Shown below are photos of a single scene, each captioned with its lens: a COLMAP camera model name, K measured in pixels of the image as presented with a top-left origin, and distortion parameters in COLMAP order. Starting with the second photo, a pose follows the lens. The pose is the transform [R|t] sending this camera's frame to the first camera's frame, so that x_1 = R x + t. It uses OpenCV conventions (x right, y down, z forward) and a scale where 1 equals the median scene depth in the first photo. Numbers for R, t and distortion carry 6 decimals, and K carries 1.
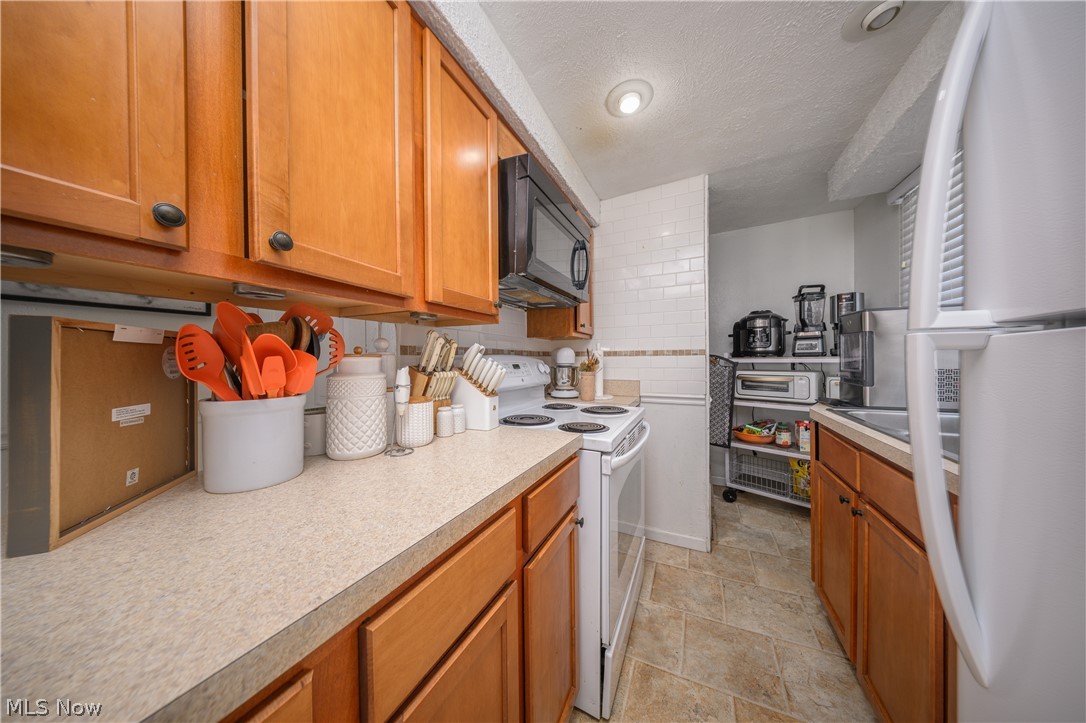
lens RADIAL K [[321.7, 0, 543.0], [0, 321.7, 361.5], [0, 0, 1]] dist [0.006357, -0.000070]
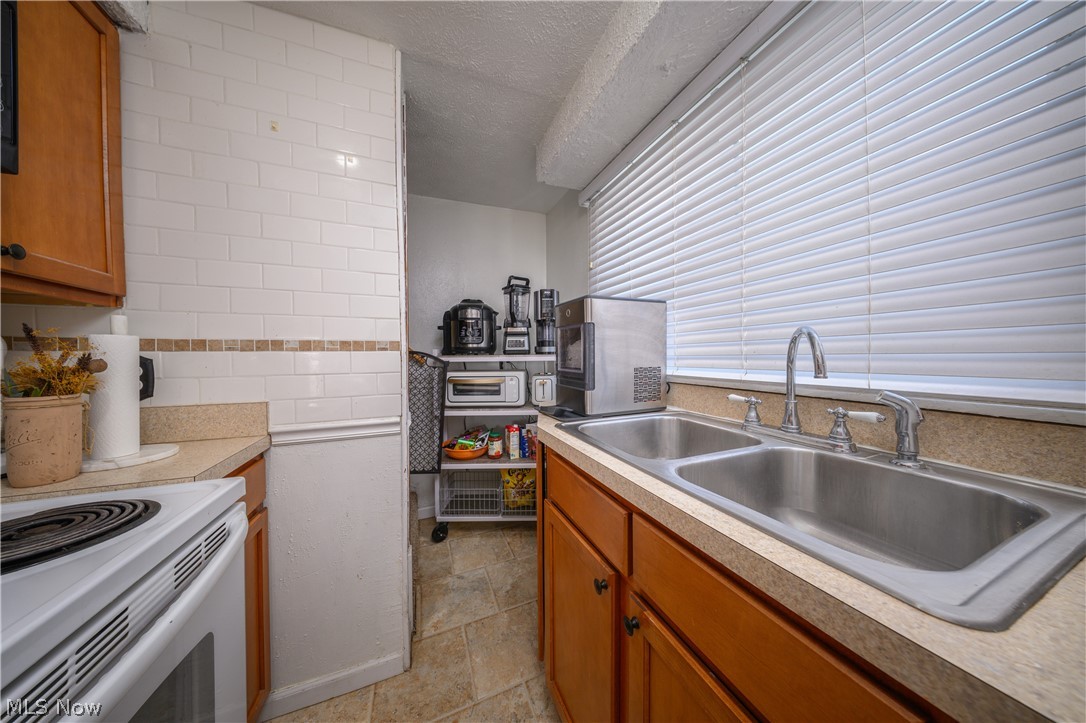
lens RADIAL K [[321.7, 0, 543.0], [0, 321.7, 361.5], [0, 0, 1]] dist [0.006357, -0.000070]
pose [[0.677211, -0.008726, 0.735738, 0.193140], [0.004367, 0.999960, 0.007840, -0.002583], [-0.735776, -0.002097, 0.677221, 0.316067]]
